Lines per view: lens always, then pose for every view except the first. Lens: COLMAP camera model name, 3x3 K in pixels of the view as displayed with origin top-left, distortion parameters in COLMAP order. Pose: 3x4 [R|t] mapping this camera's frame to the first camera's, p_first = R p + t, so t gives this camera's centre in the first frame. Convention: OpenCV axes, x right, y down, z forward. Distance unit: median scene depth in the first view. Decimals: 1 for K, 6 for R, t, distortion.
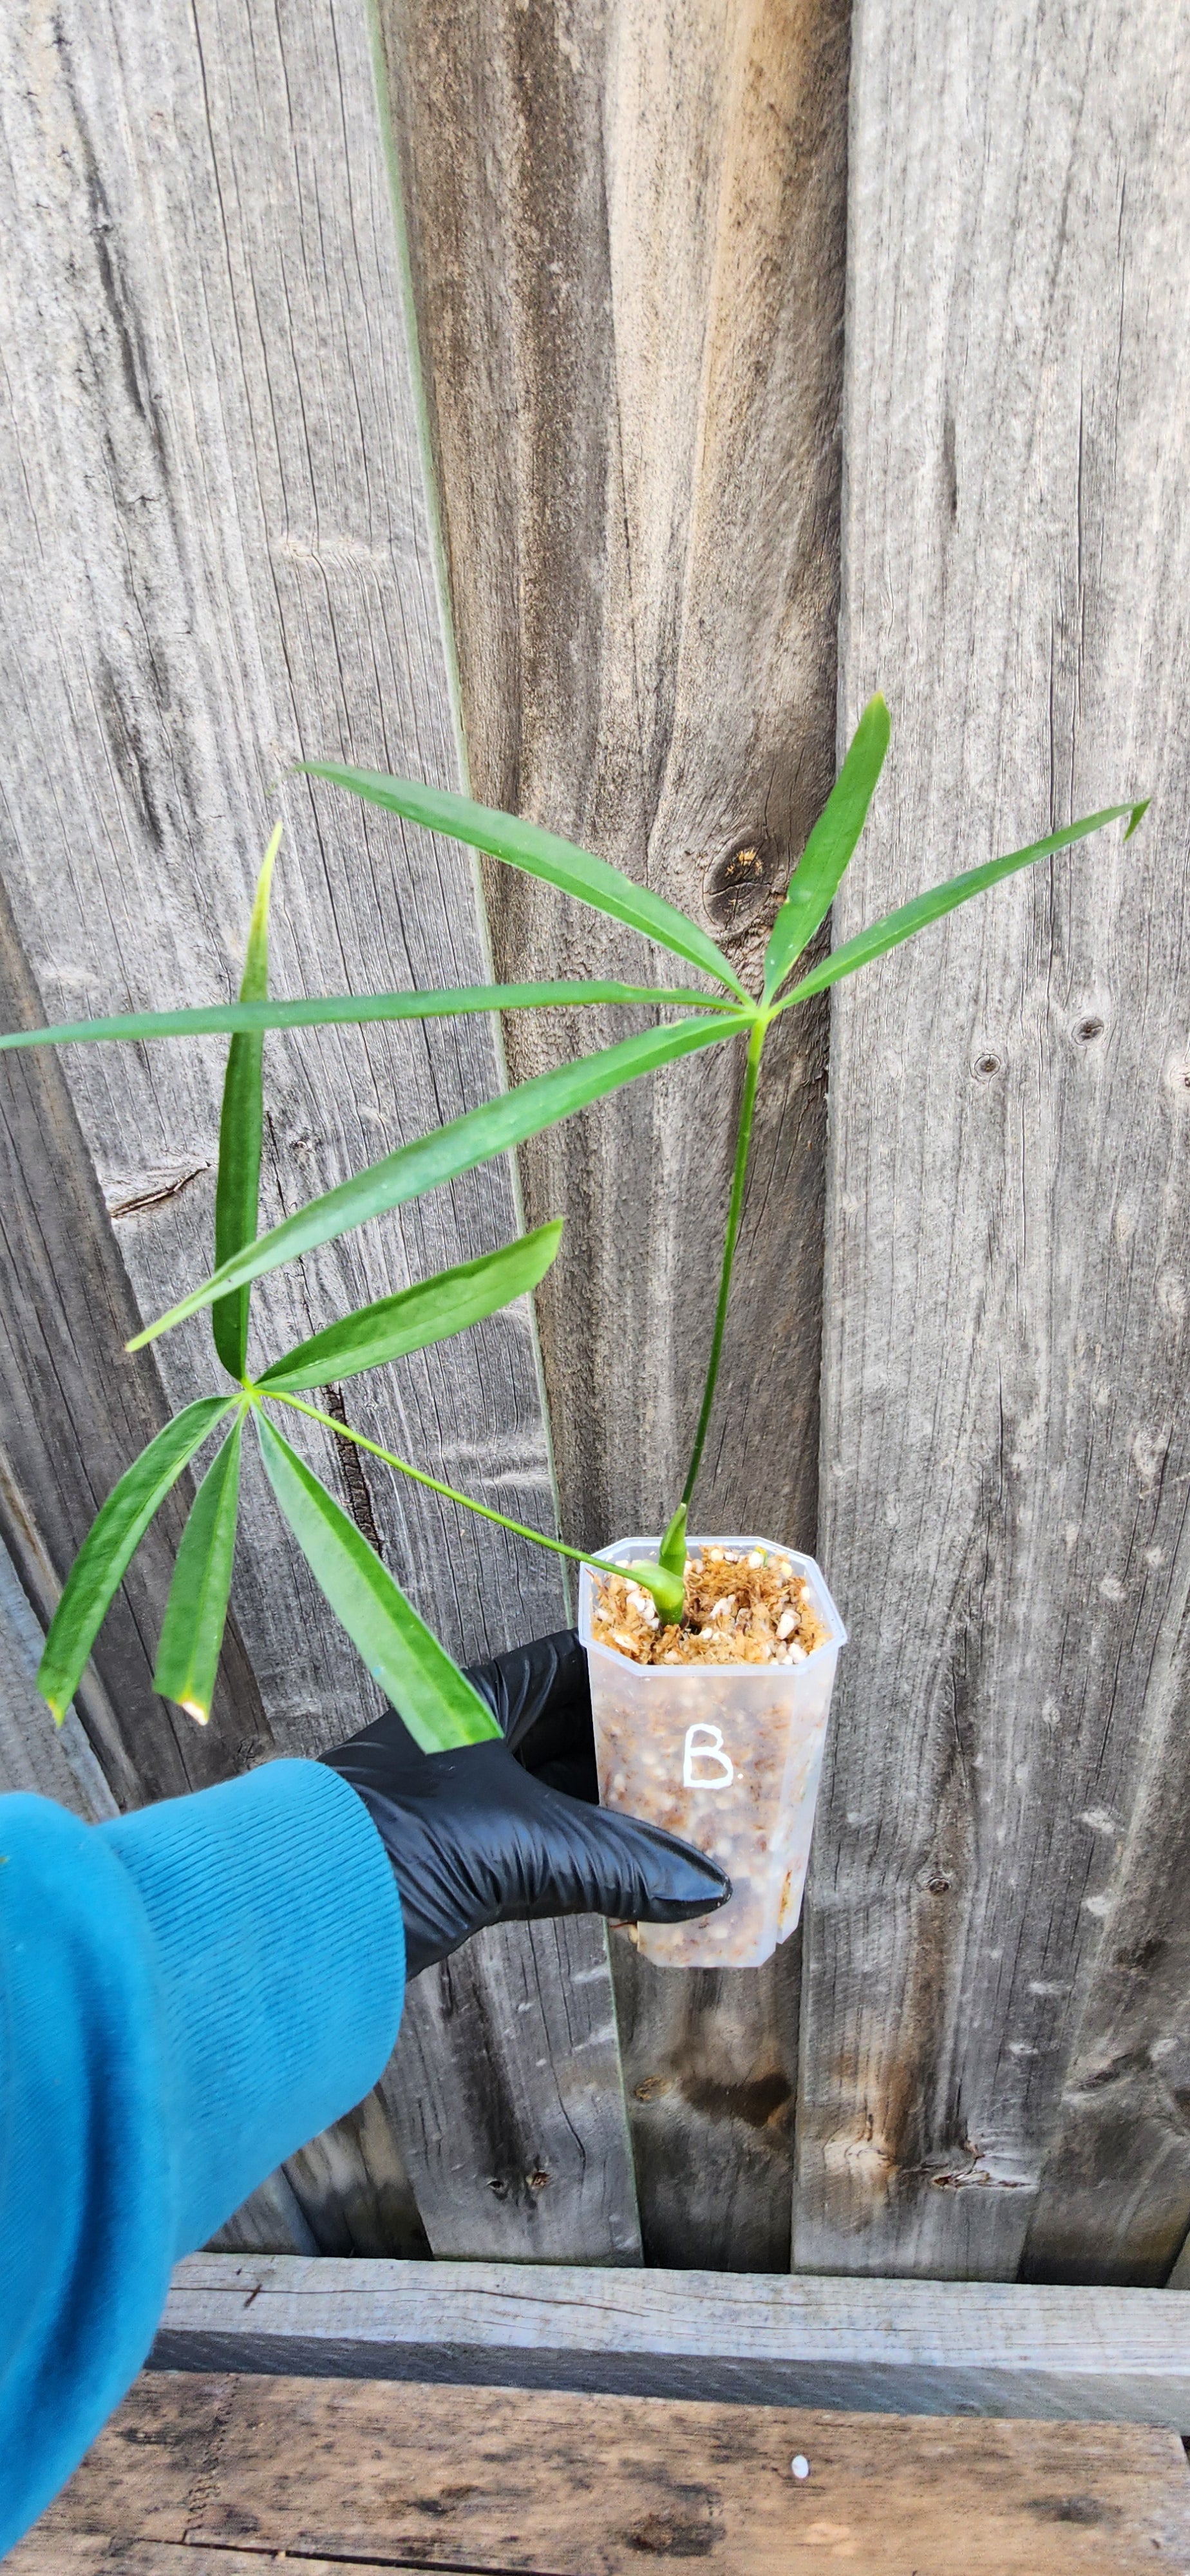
lens RADIAL K [[1058.6, 0, 587.7], [0, 1058.6, 1299.5], [0, 0, 1]] dist [-0.001413, 0.000984]
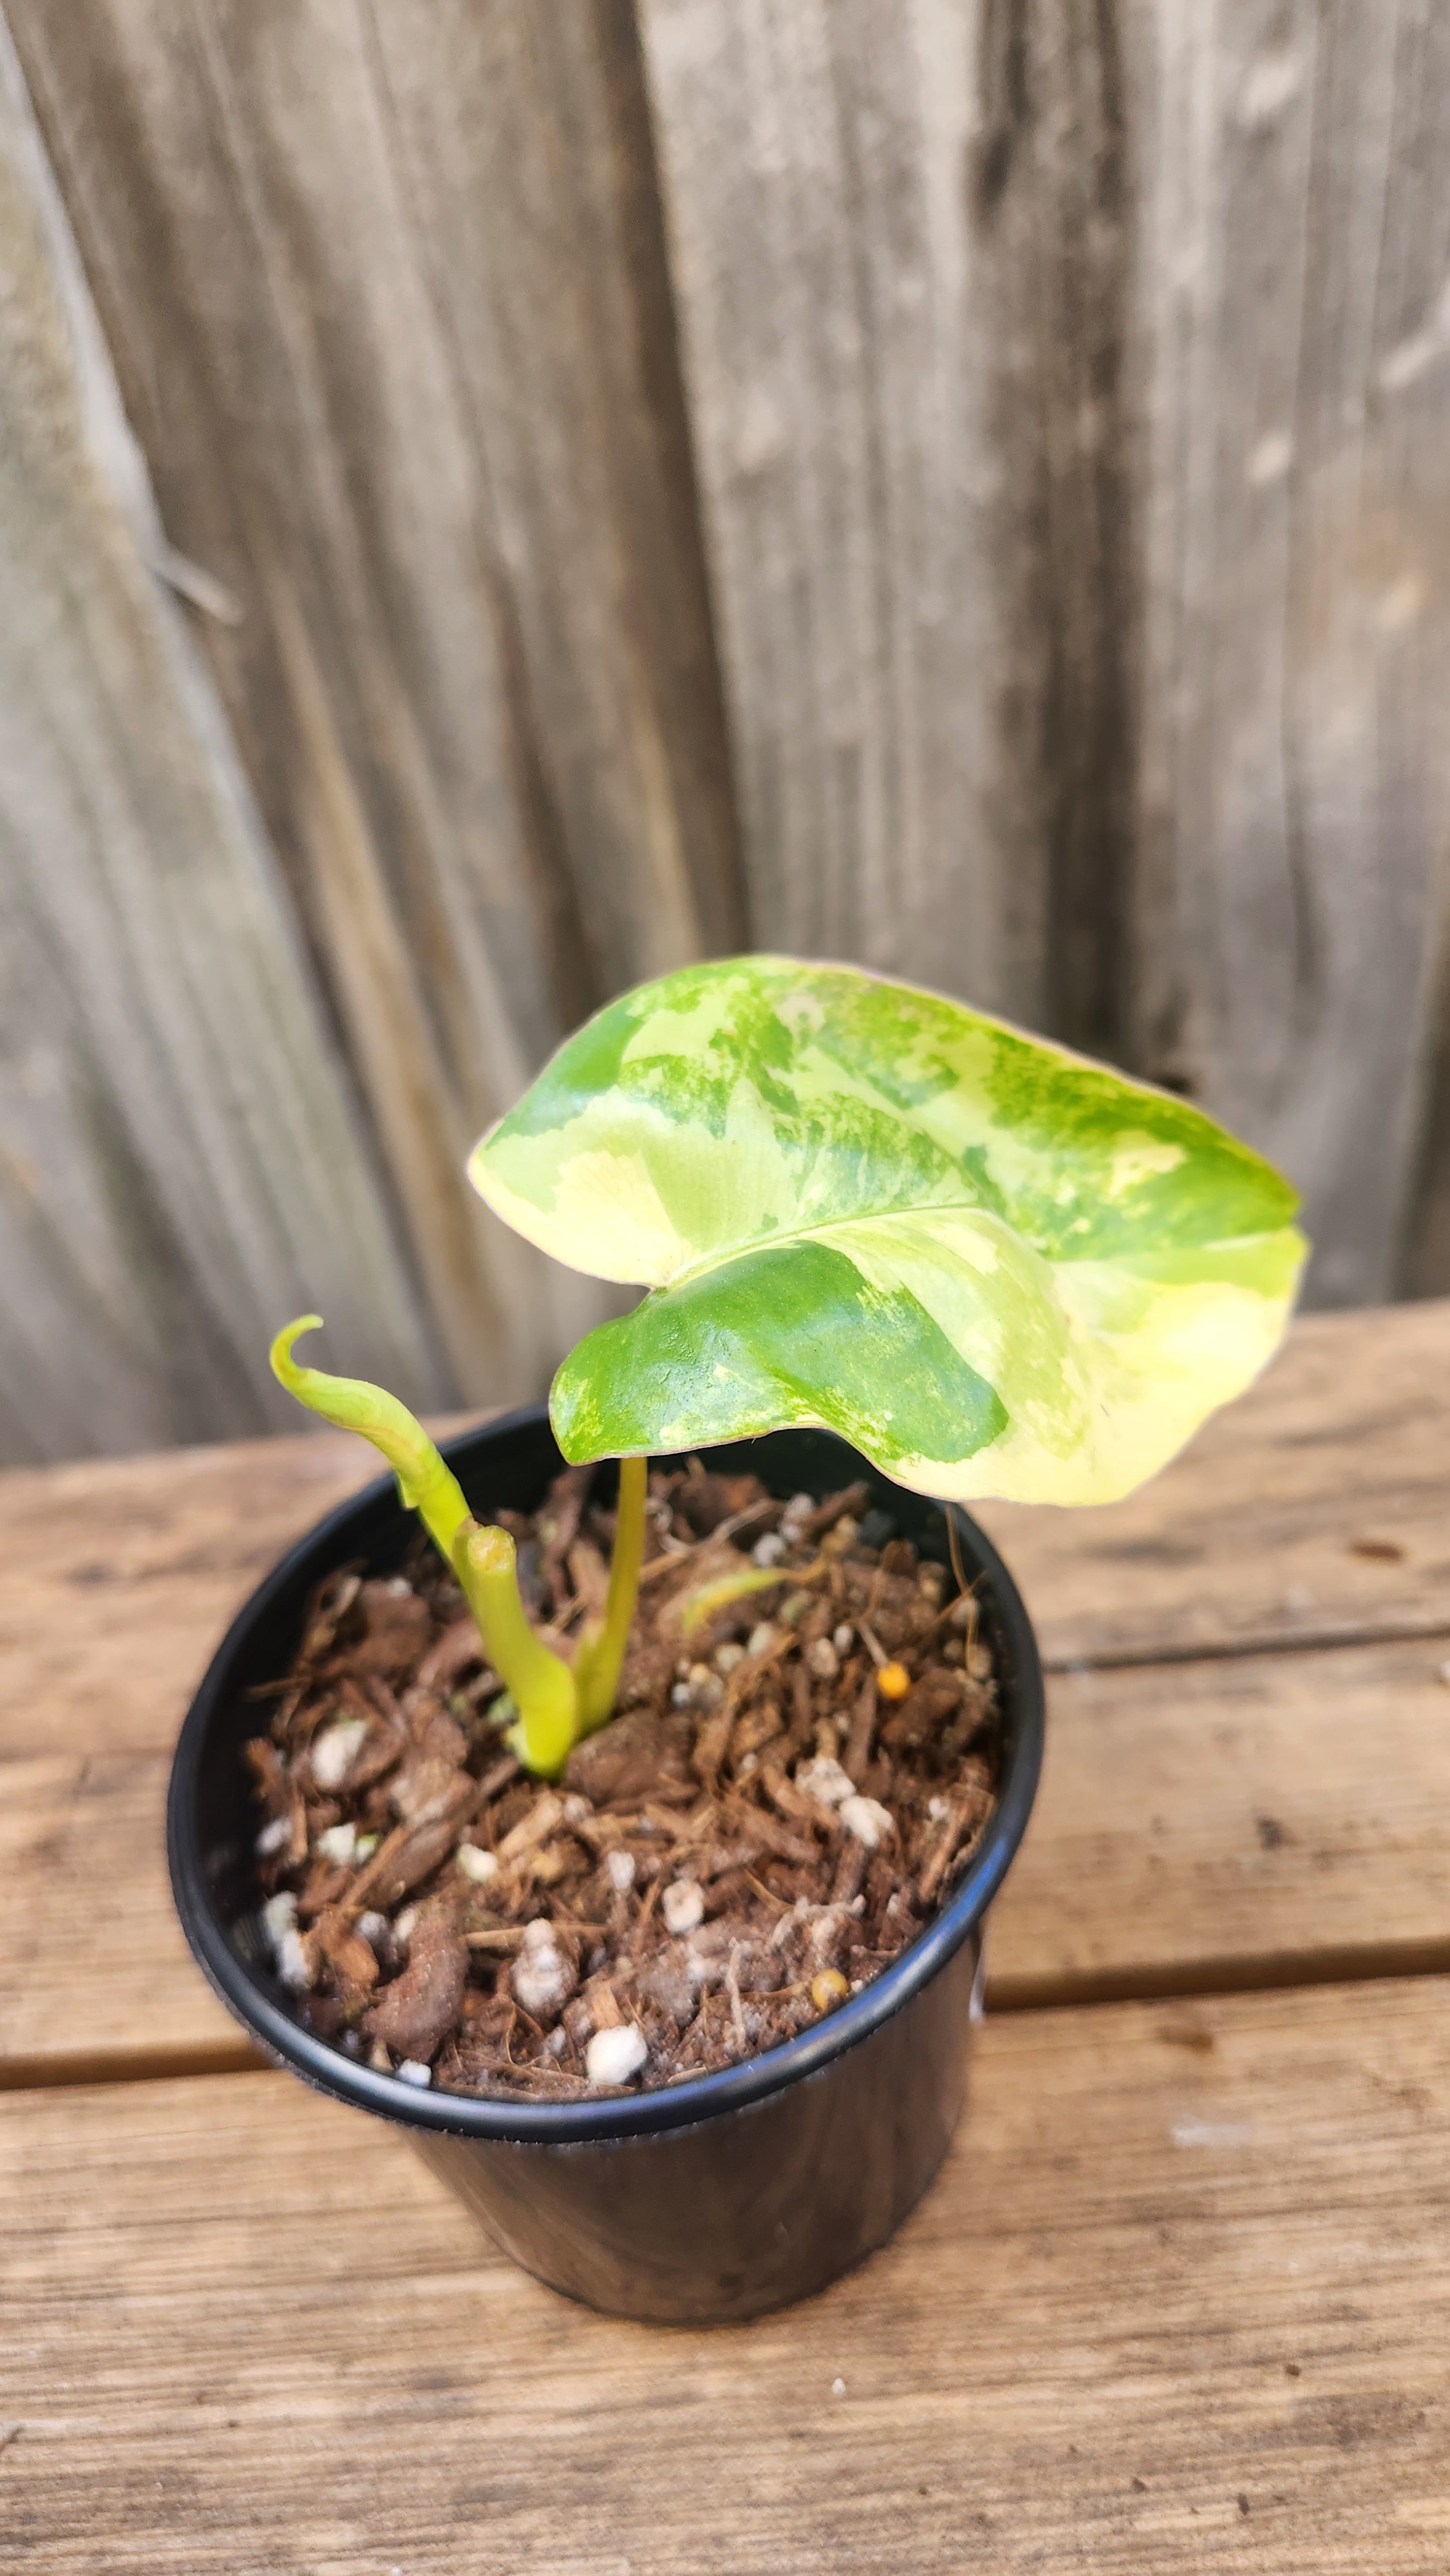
lens RADIAL K [[1852.0, 0, 709.2], [0, 1852.0, 1289.0], [0, 0, 1]] dist [0.006563, -0.045639]
pose [[0.994687, -0.099107, 0.027839, -0.421594], [0.090816, 0.972159, 0.216006, 1.425807], [-0.048471, -0.212330, 0.975995, 0.753727]]
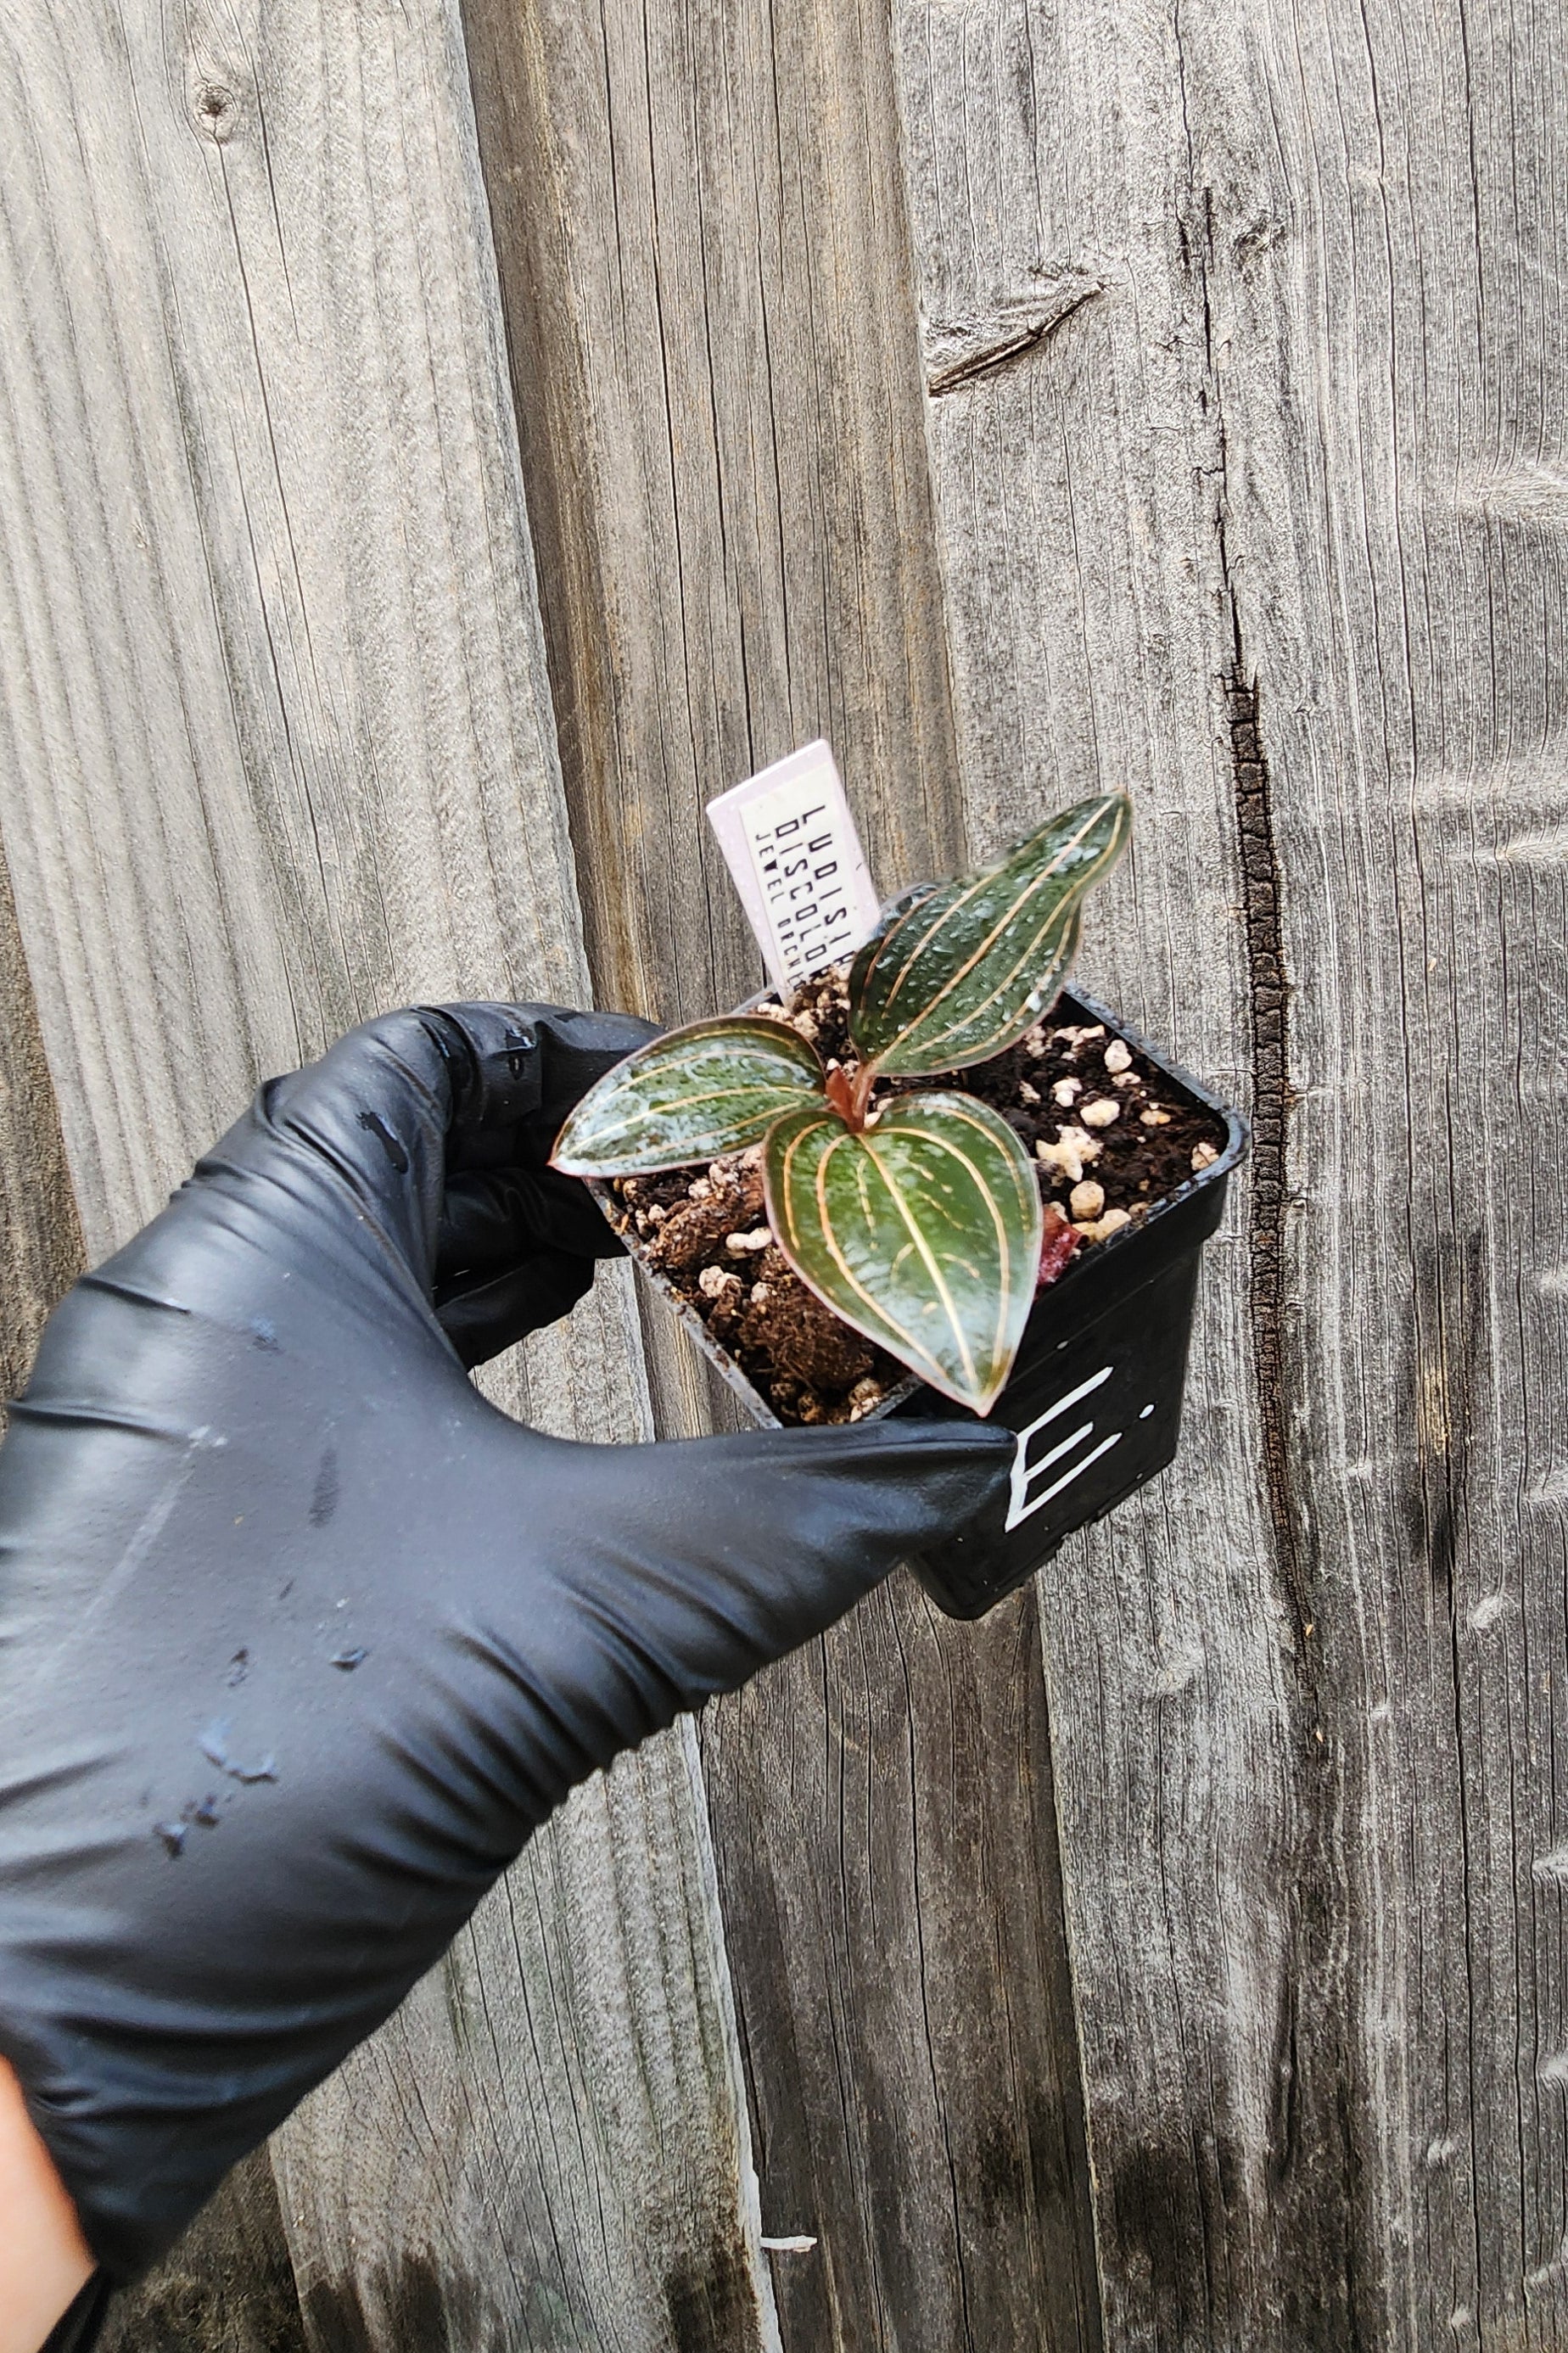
lens RADIAL K [[1393.3, 0, 775.9], [0, 1393.3, 955.4], [0, 0, 1]] dist [0.000354, -0.001488]
pose [[0.998221, -0.026379, -0.053470, -0.535646], [0.008302, 0.949563, -0.313465, 0.552966], [0.059042, 0.312464, 0.948093, 0.294761]]
